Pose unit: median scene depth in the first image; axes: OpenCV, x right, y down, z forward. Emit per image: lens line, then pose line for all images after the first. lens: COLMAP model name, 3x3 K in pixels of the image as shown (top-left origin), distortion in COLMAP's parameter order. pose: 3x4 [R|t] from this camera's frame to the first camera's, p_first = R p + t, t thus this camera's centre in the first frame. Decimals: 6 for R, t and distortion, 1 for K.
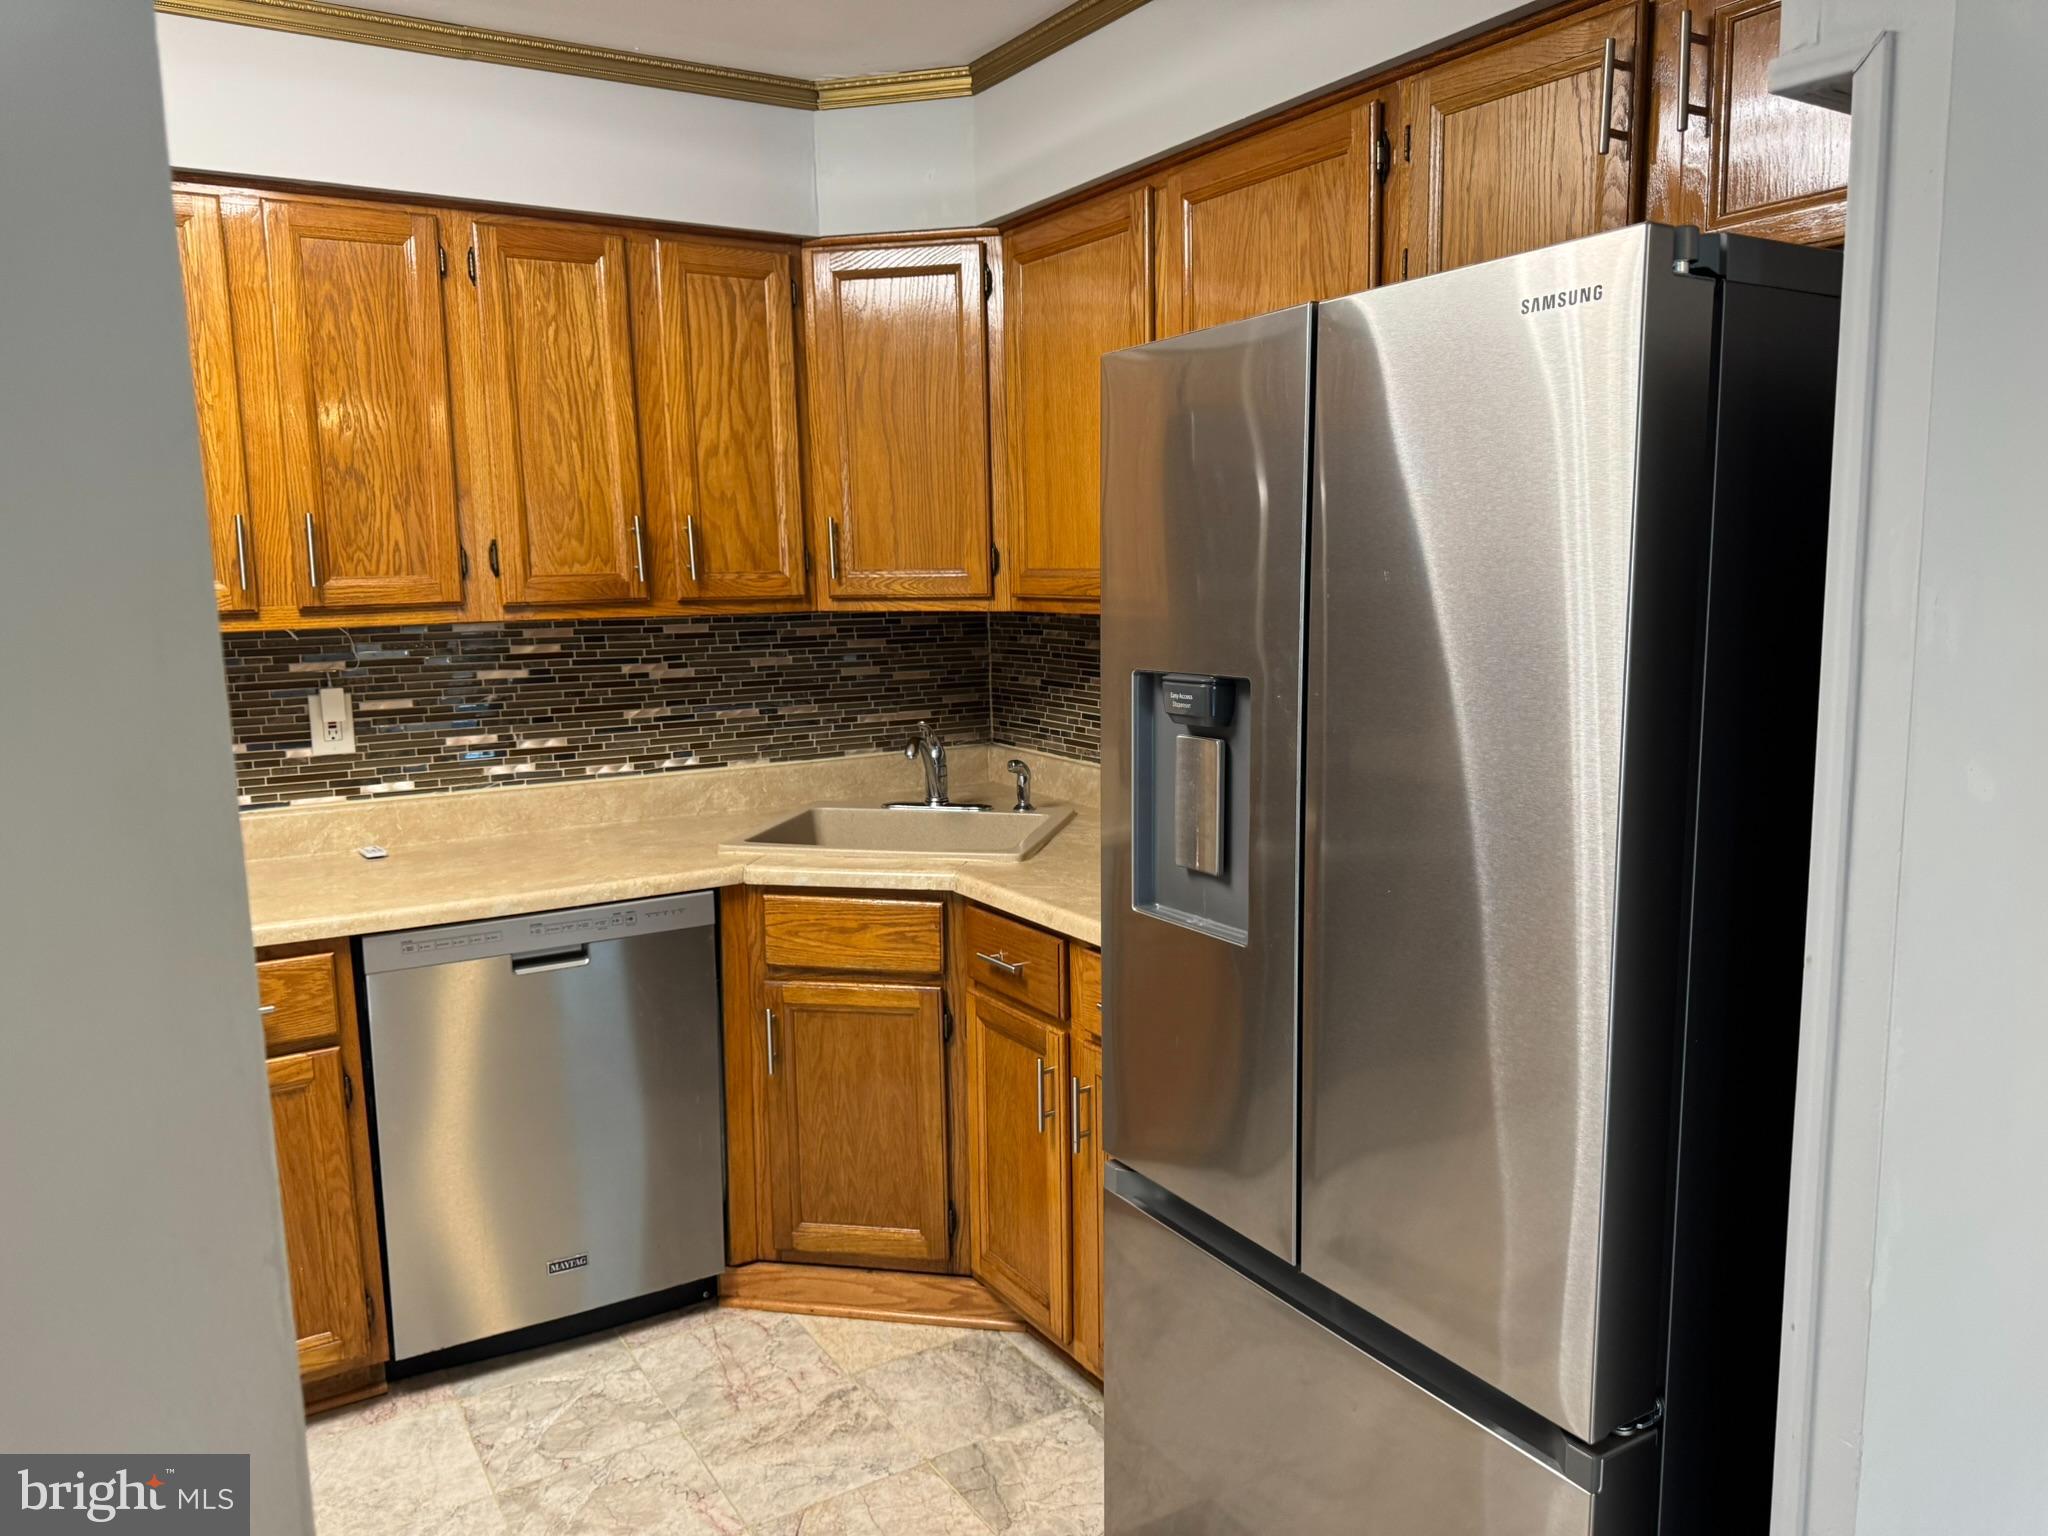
lens RADIAL K [[1450.8, 0, 1035.7], [0, 1450.8, 785.5], [0, 0, 1]] dist [0.120434, -0.207857]
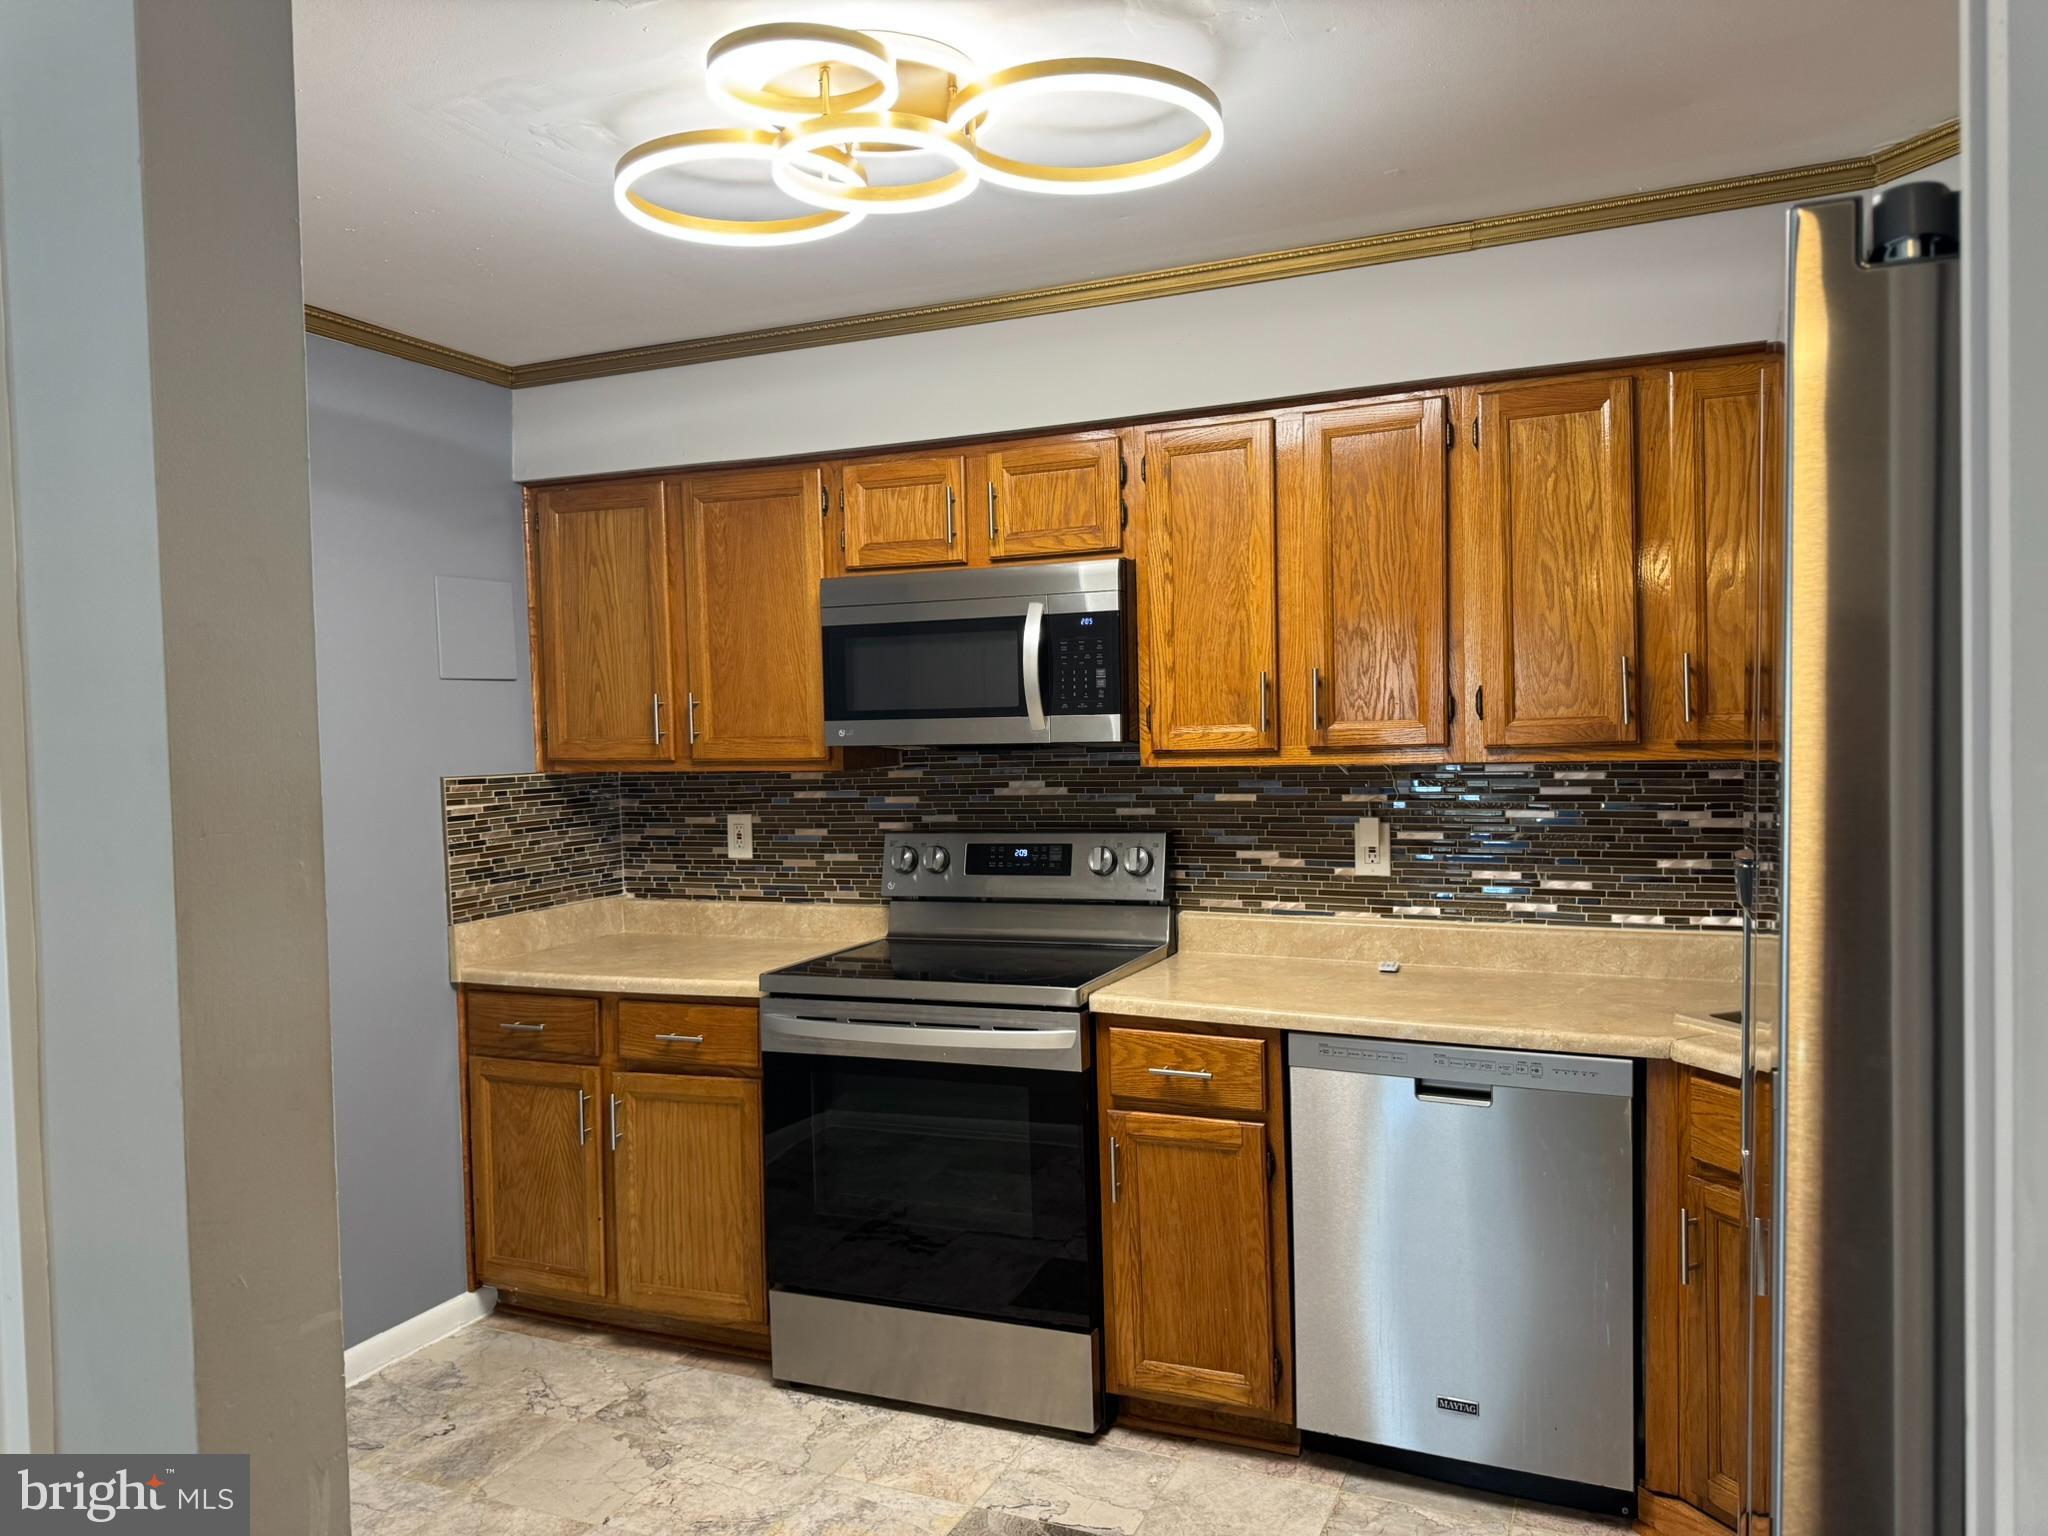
lens RADIAL K [[1450.8, 0, 1035.7], [0, 1450.8, 785.5], [0, 0, 1]] dist [0.120434, -0.207857]
pose [[0.558781, 0.039121, -0.828392, 0.314009], [-0.115711, 0.992794, -0.031167, -0.025551], [0.821203, 0.113270, 0.559281, 0.154182]]
